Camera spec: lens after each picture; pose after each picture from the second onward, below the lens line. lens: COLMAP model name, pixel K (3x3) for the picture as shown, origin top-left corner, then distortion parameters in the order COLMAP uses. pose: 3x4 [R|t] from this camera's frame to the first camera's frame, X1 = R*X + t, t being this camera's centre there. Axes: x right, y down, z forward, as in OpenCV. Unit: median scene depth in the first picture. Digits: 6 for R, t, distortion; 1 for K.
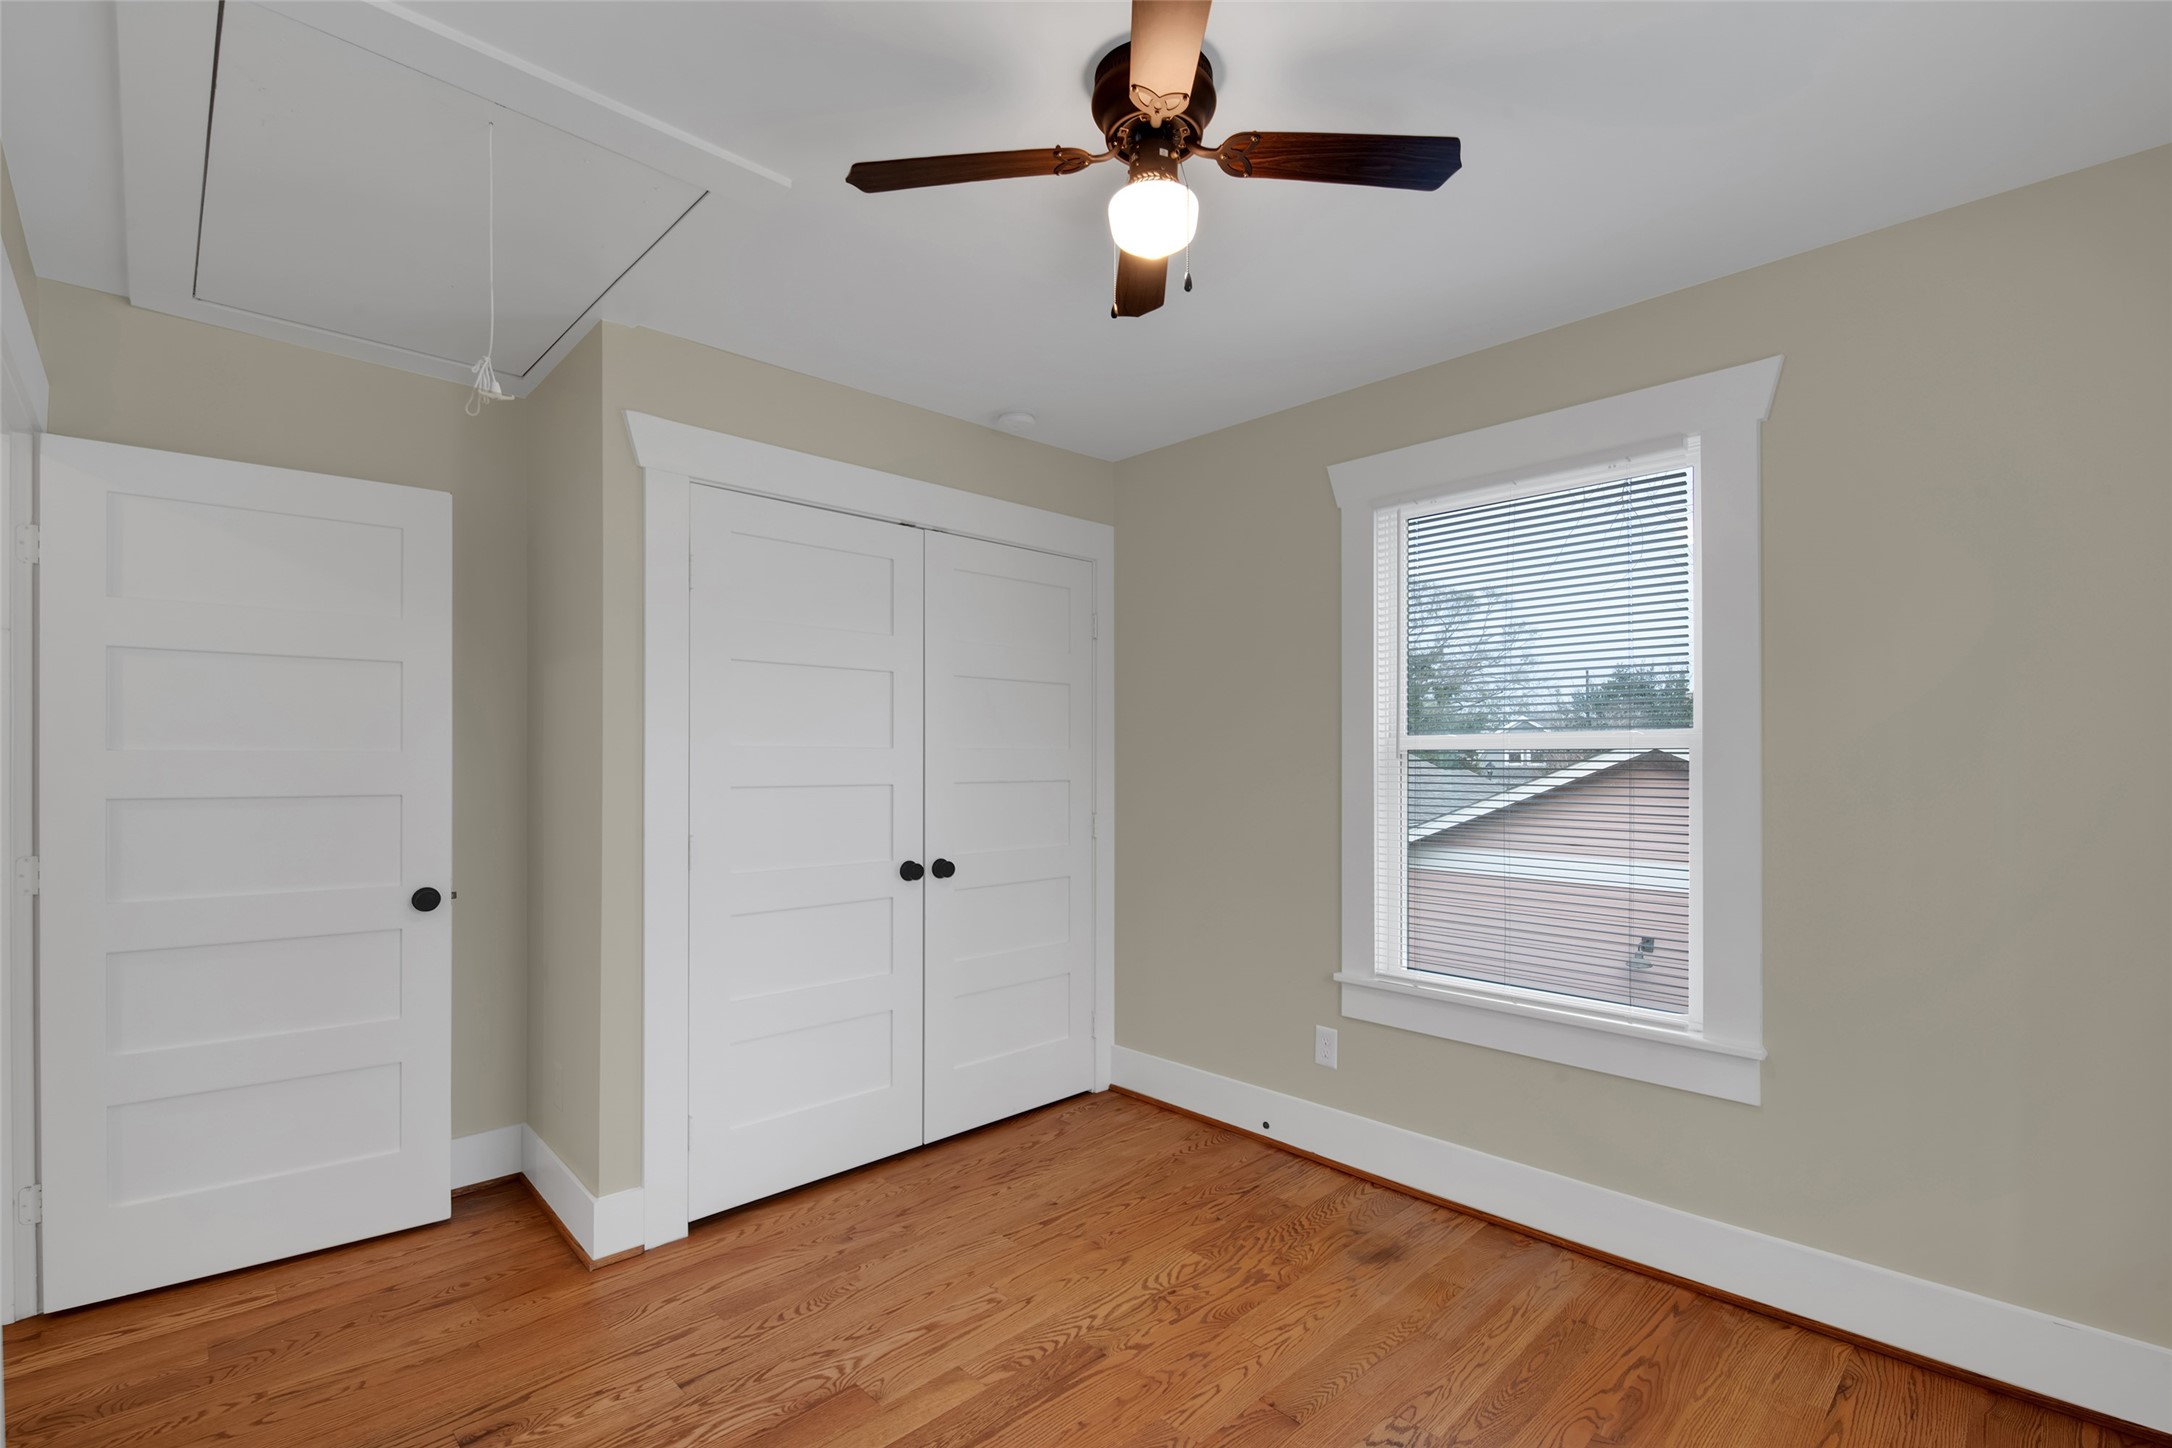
lens RADIAL K [[949.2, 0, 1092.7], [0, 949.2, 757.8], [0, 0, 1]] dist [0.000047, -0.009614]
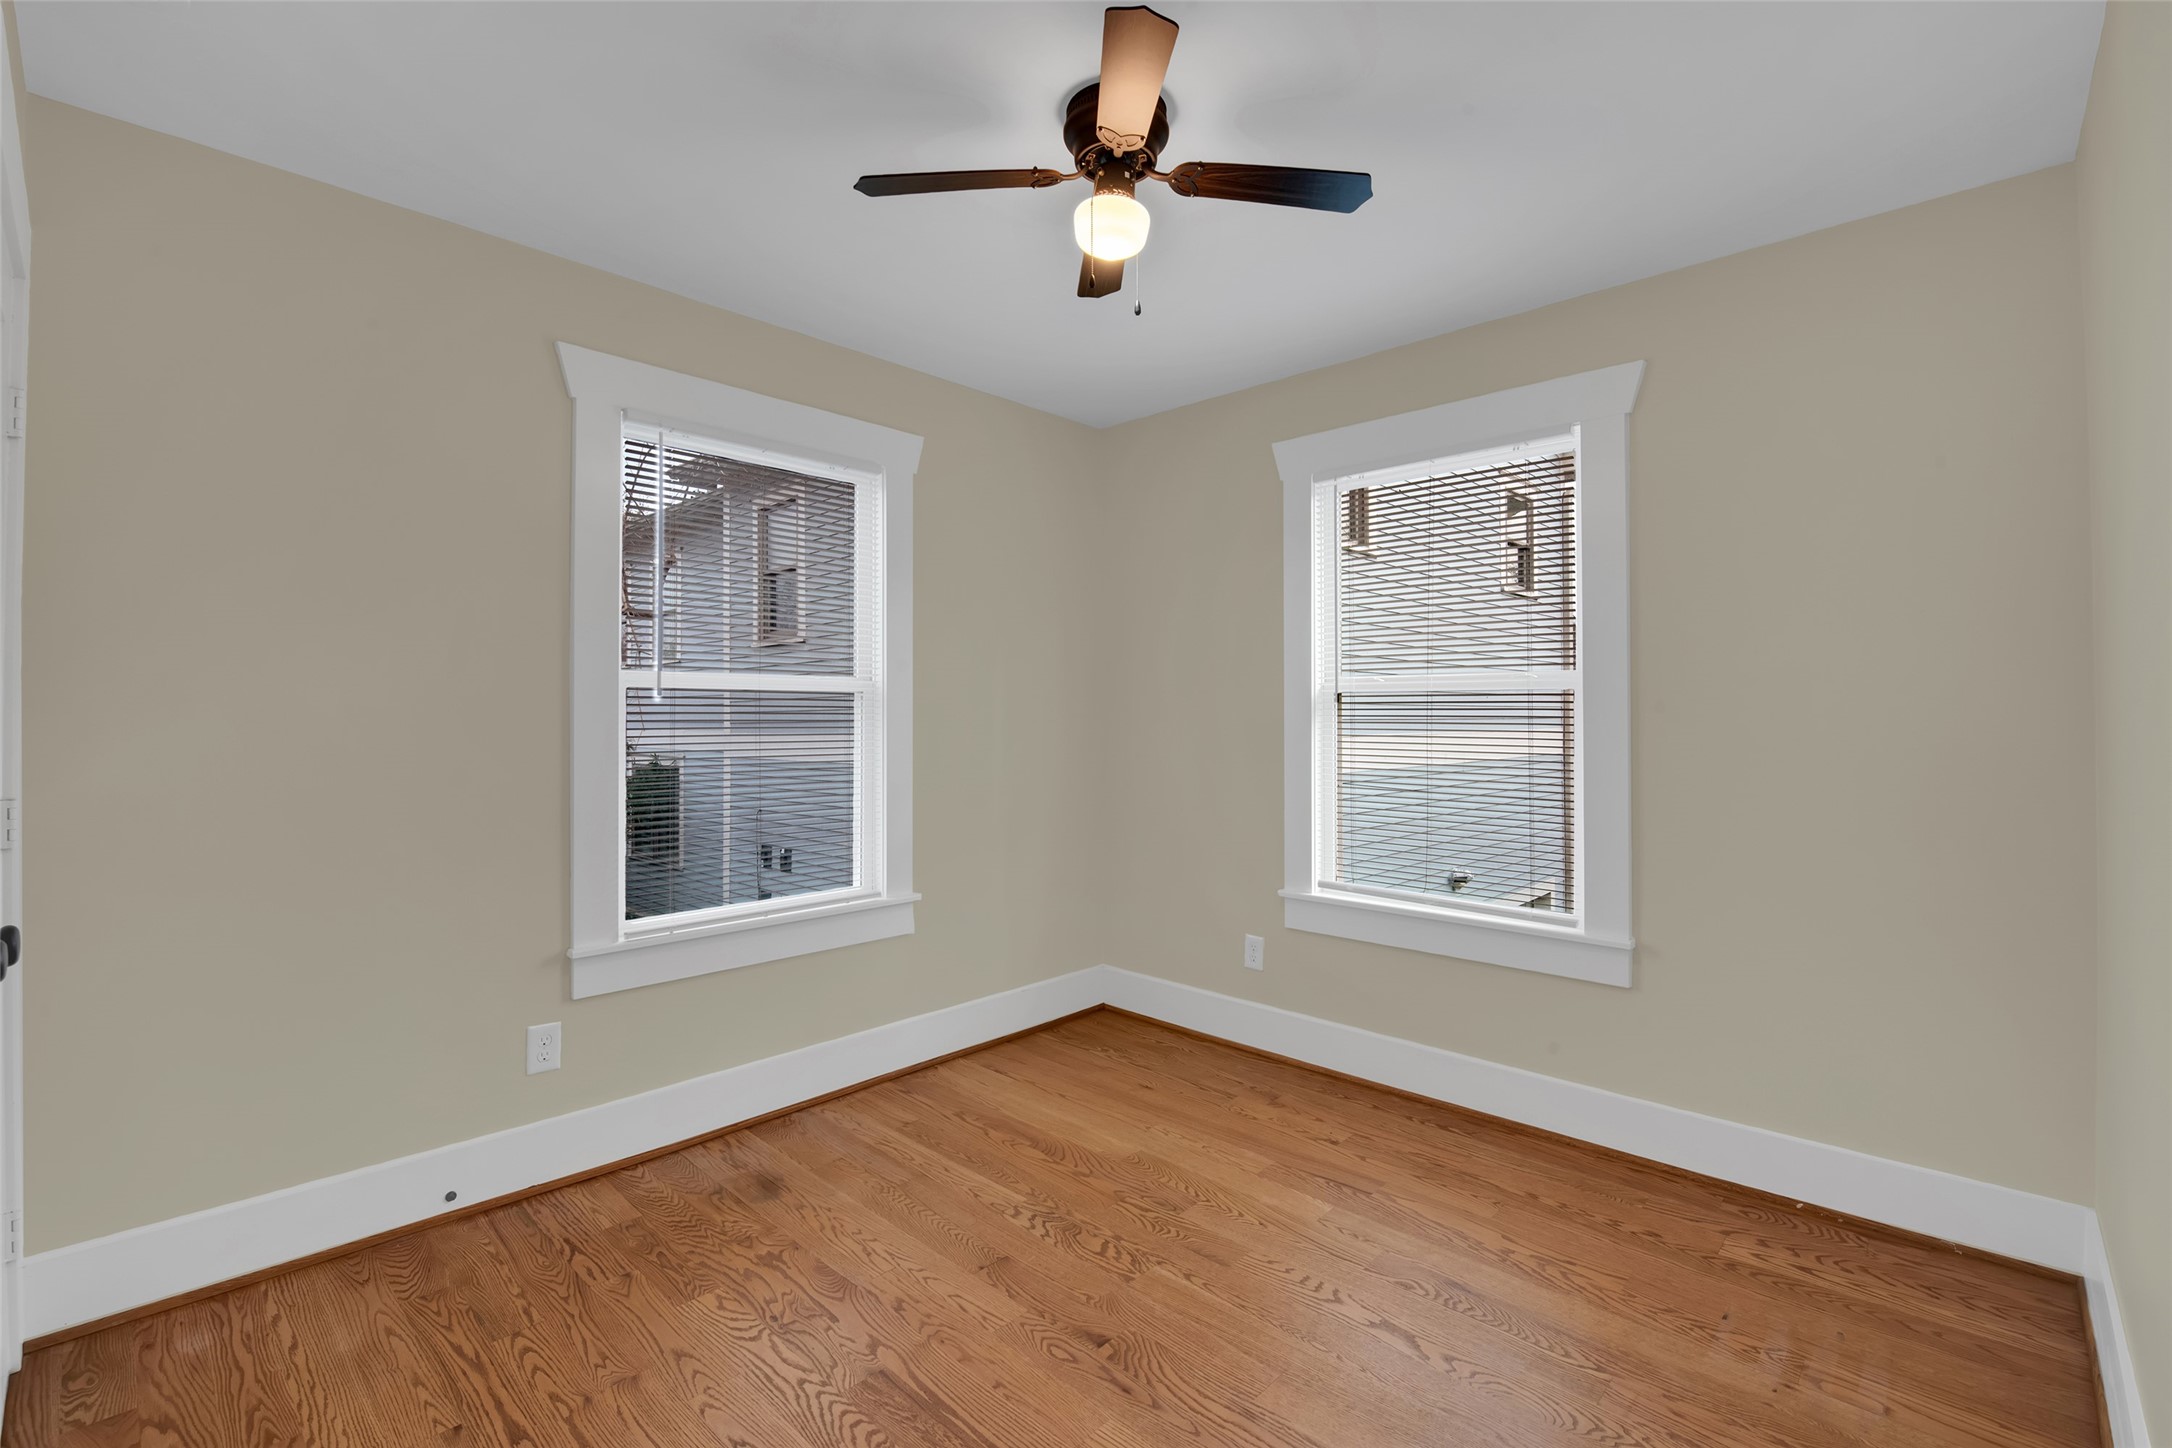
lens RADIAL K [[943.2, 0, 1084.8], [0, 943.2, 704.2], [0, 0, 1]] dist [0.000447, -0.009088]
pose [[-0.024281, 0.009485, 0.999660, -0.755999], [-0.007114, 0.999928, -0.009661, 0.019023], [-0.999680, -0.007346, -0.024212, 0.731662]]
